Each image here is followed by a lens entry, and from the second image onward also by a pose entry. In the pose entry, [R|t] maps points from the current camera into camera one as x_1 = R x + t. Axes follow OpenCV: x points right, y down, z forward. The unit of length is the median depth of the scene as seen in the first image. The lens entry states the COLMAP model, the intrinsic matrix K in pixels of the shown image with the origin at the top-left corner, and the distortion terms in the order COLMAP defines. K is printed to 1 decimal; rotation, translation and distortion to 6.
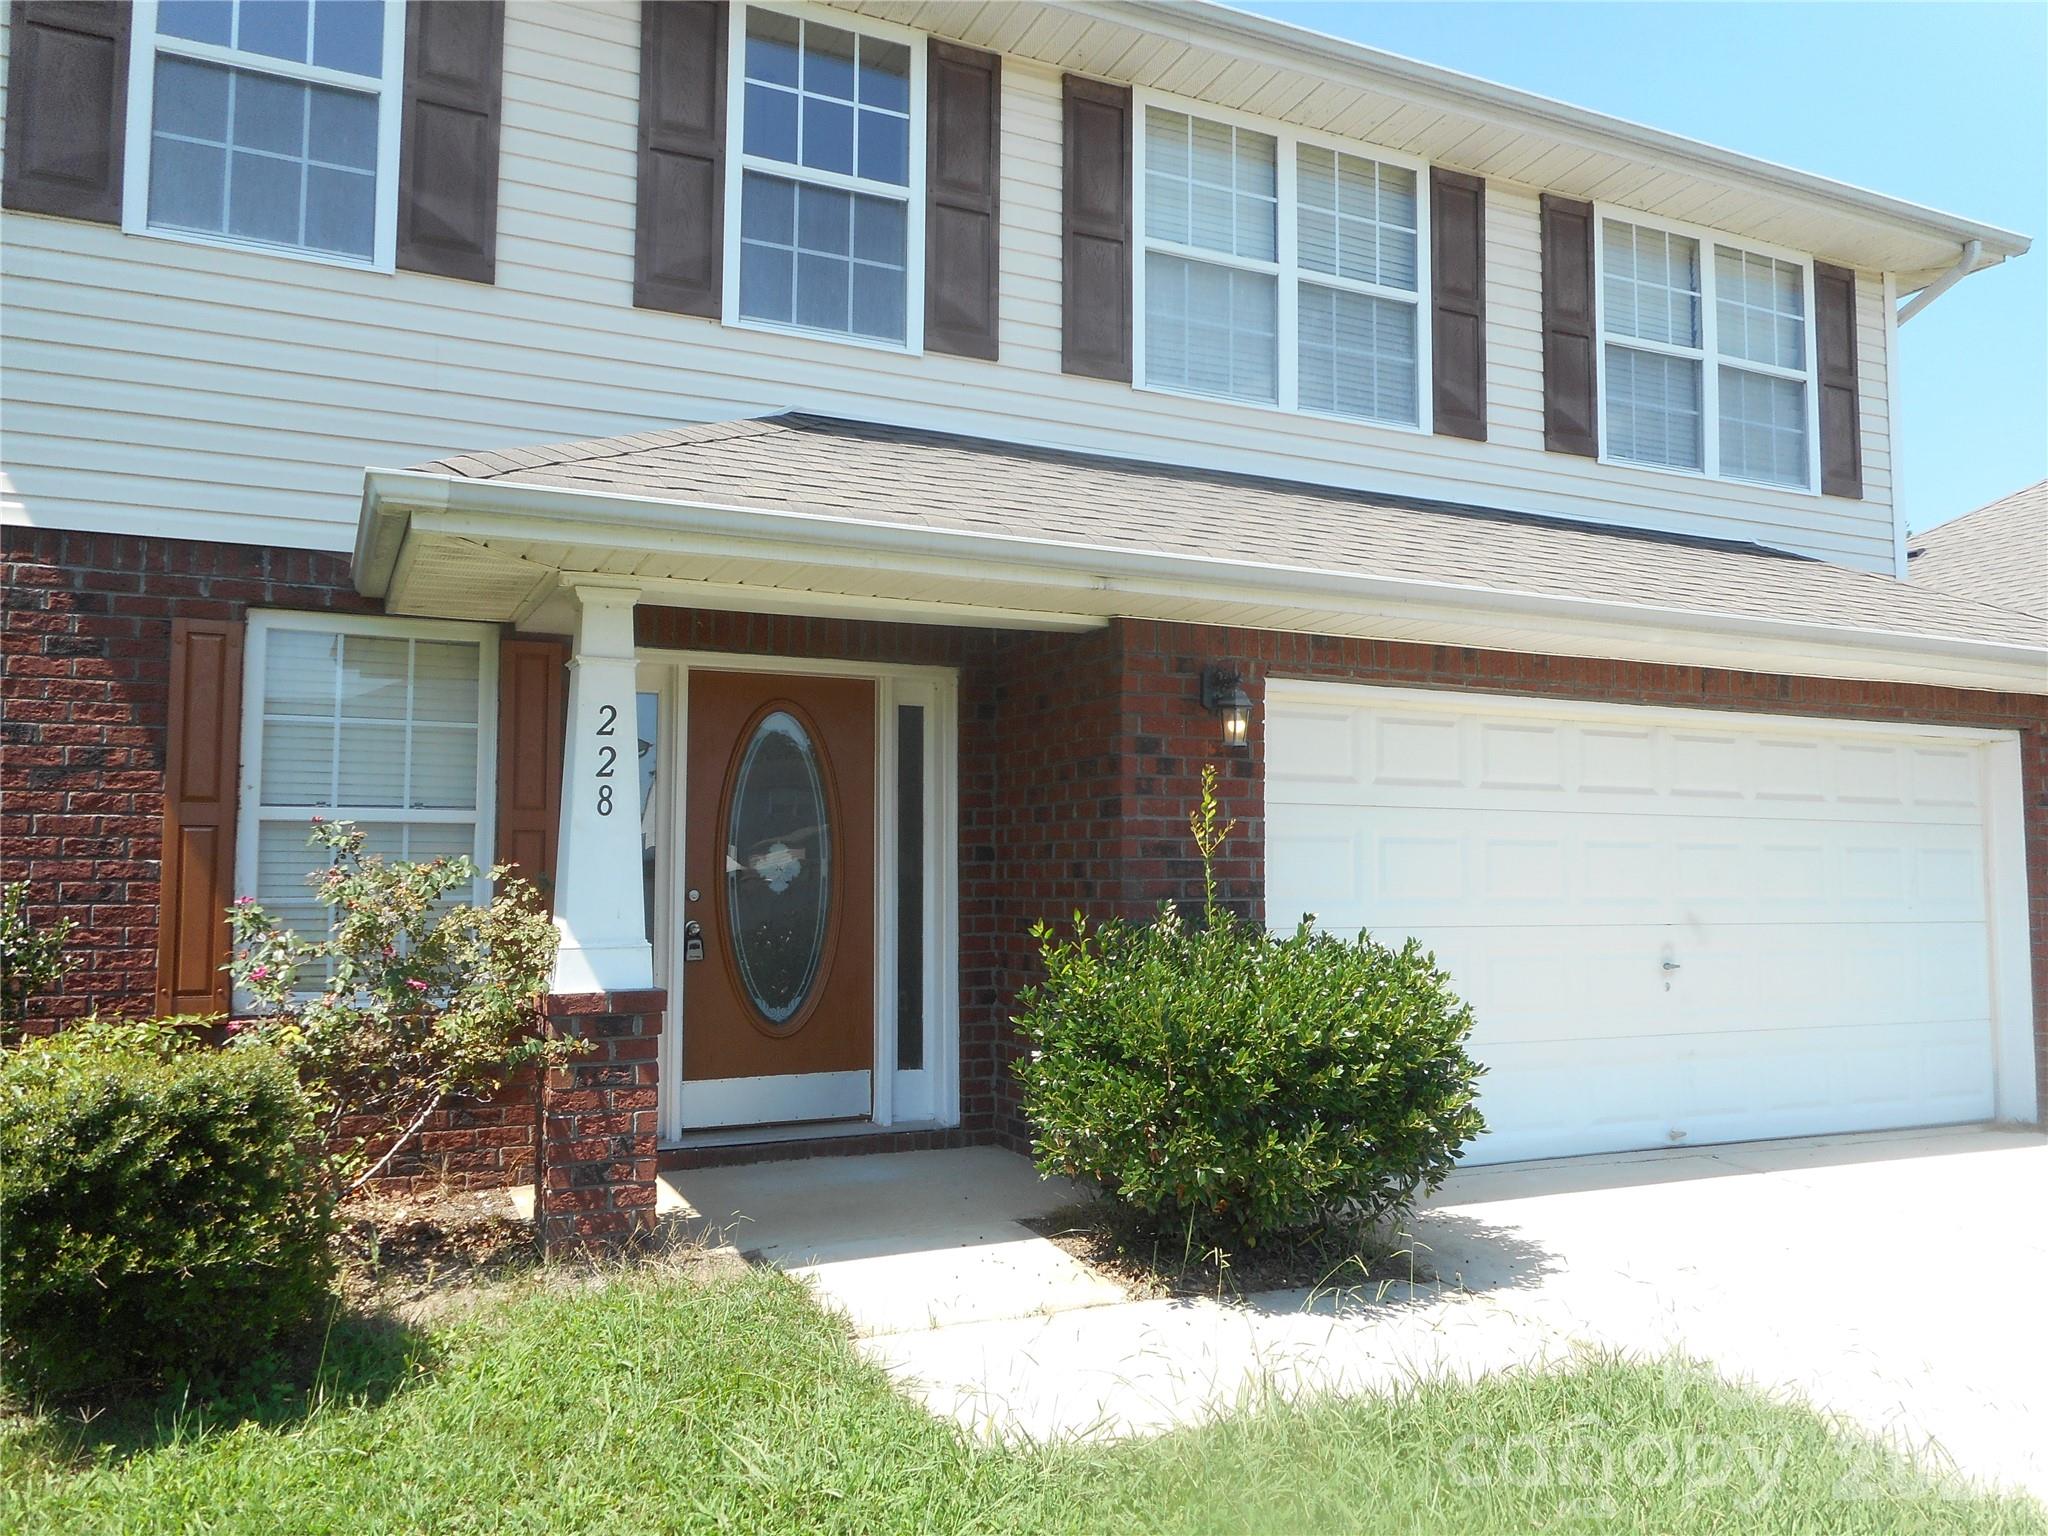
lens RADIAL K [[1539.4, 0, 1024.4], [0, 1539.4, 768.5], [0, 0, 1]] dist [-0.003333, 0.020611]
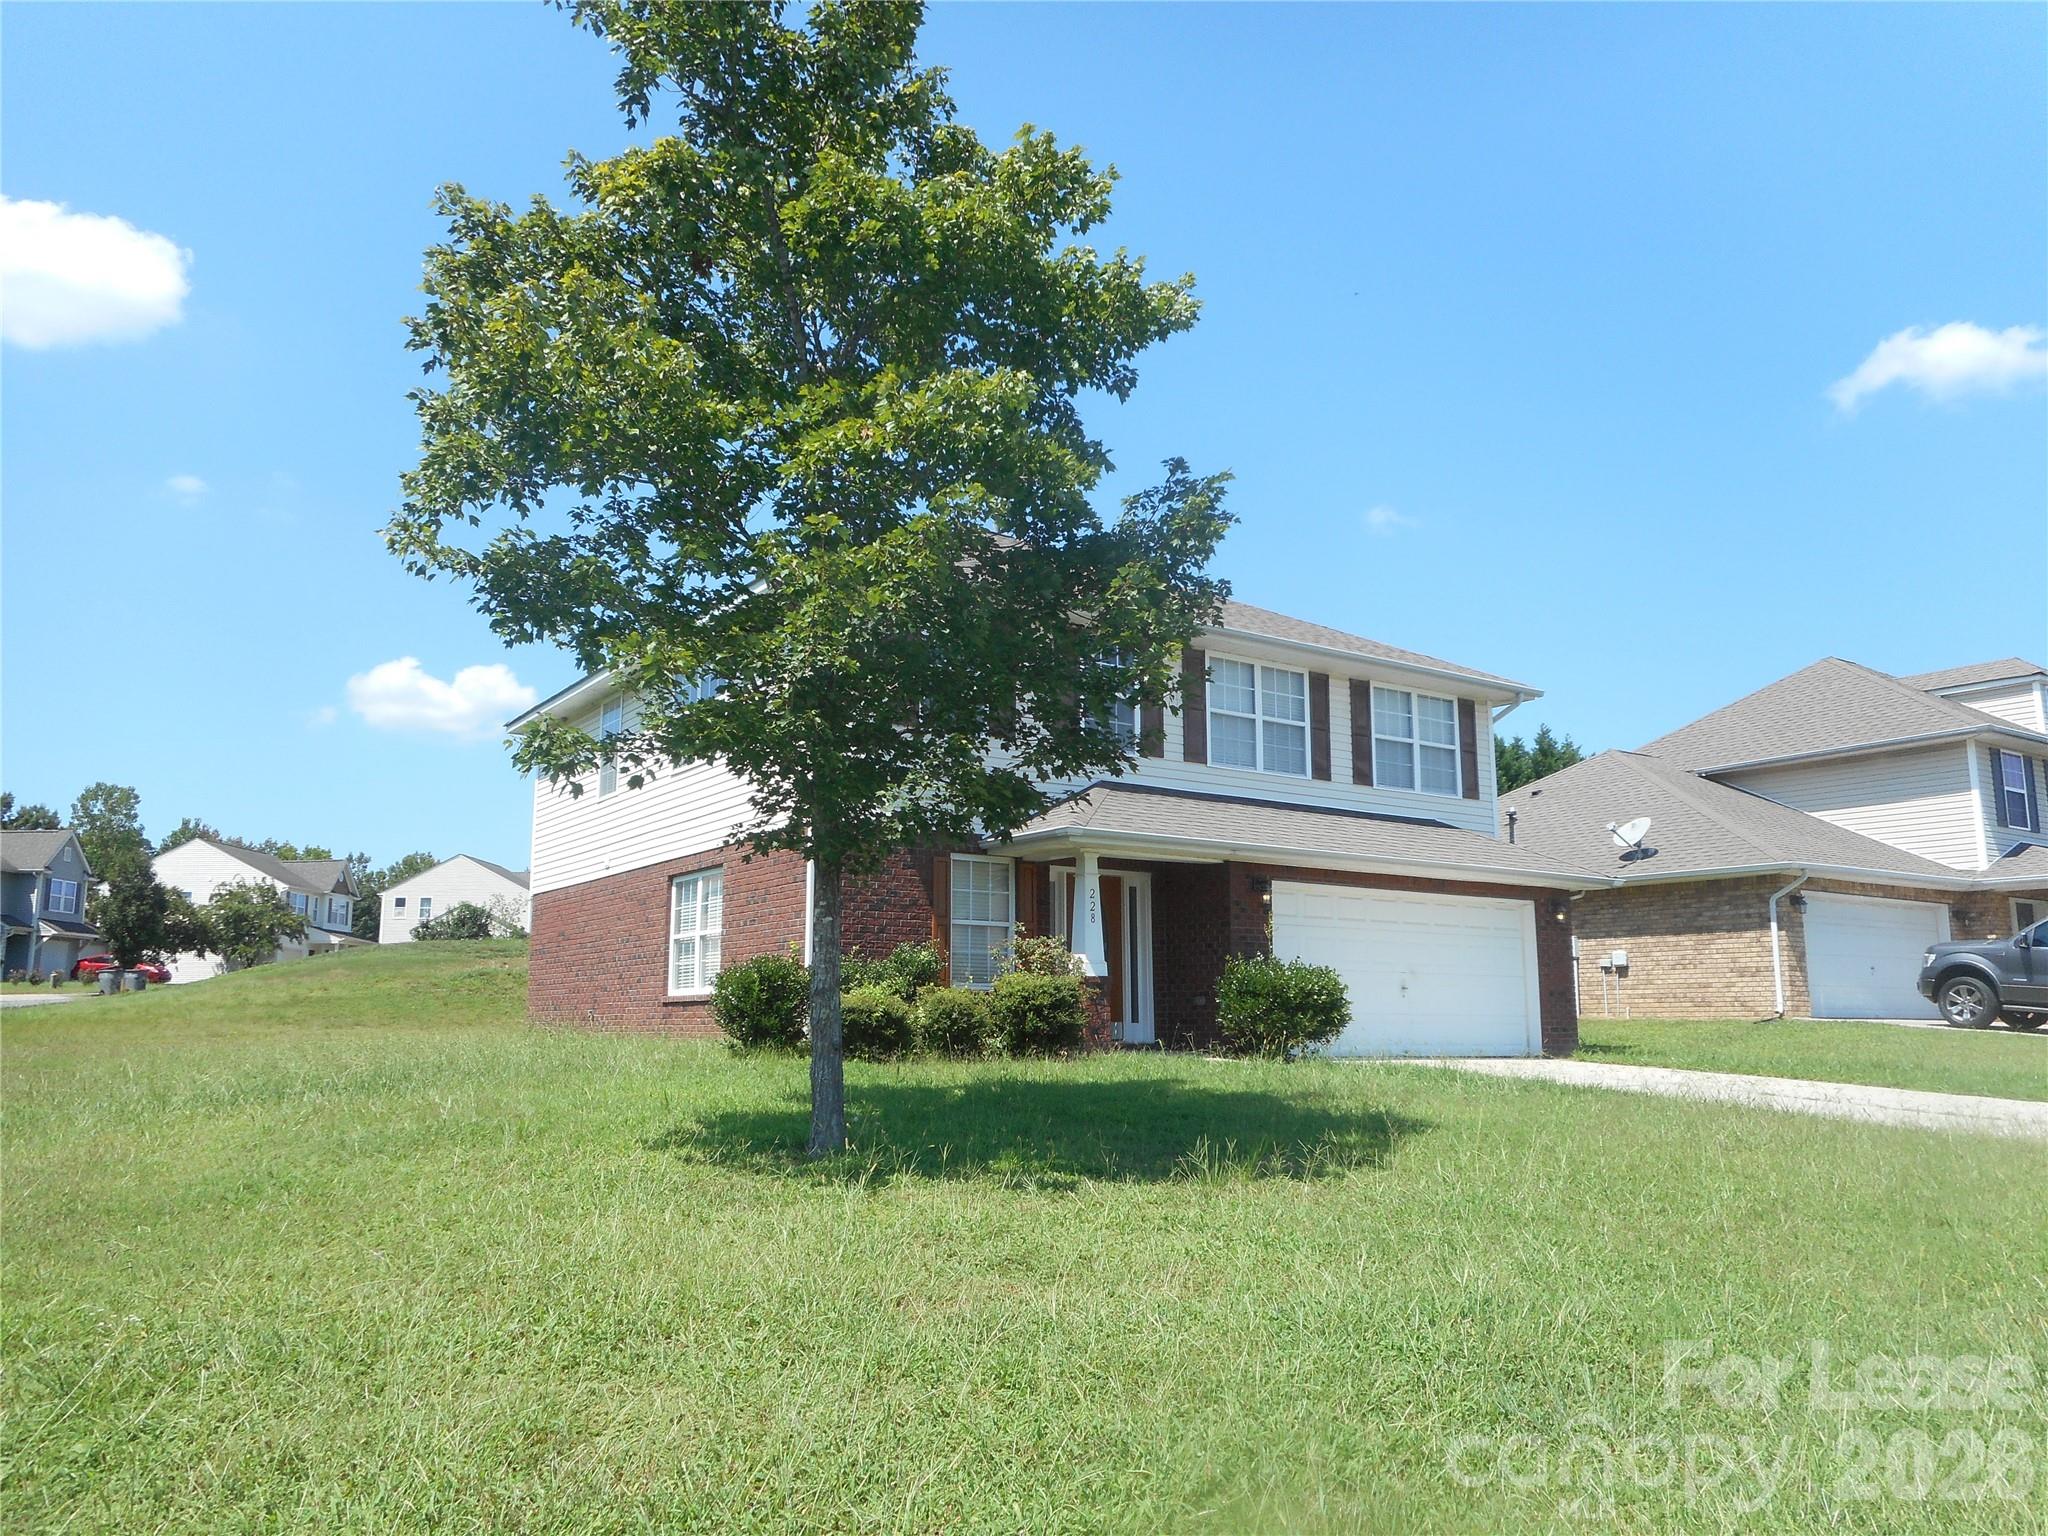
lens RADIAL K [[1539.4, 0, 1020.6], [0, 1539.4, 765.0], [0, 0, 1]] dist [-0.003333, 0.020611]
pose [[0.987652, 0.027220, 0.154279, -0.660107], [-0.011828, 0.994935, -0.099820, 0.018135], [-0.156215, 0.096762, 0.982972, -1.557972]]
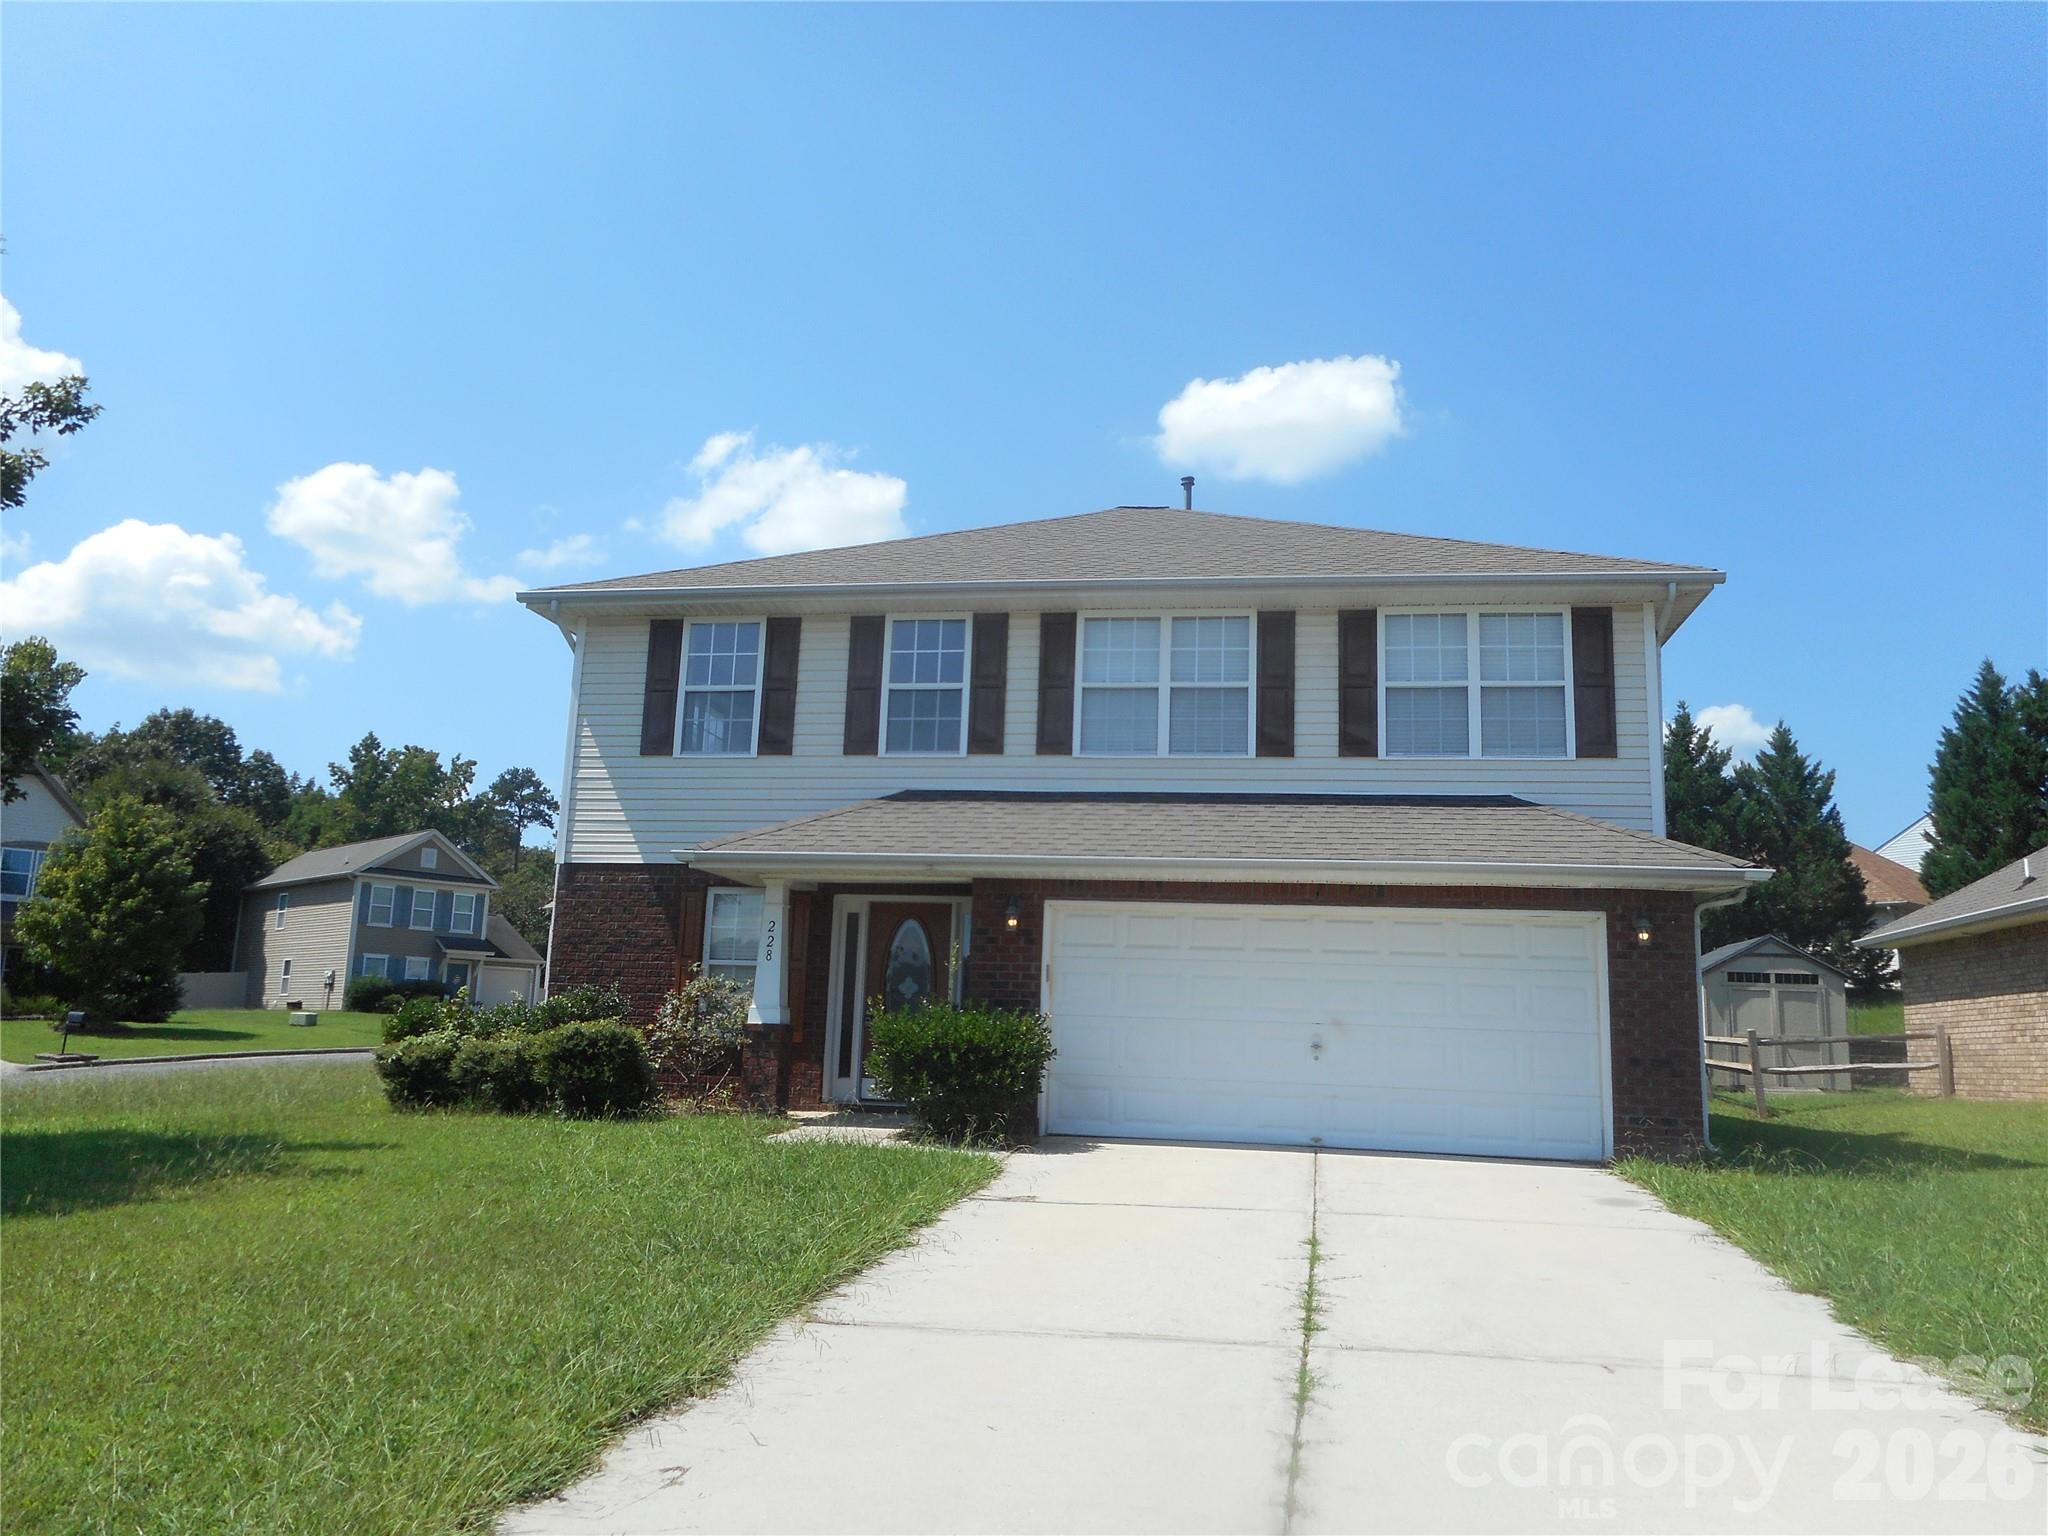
lens RADIAL K [[1539.4, 0, 1027.0], [0, 1539.4, 769.7], [0, 0, 1]] dist [-0.003333, 0.020611]
pose [[0.819284, -0.076279, -0.568291, 1.212960], [0.008699, 0.992651, -0.120697, 0.019294], [0.573322, 0.093942, 0.813927, -0.727947]]
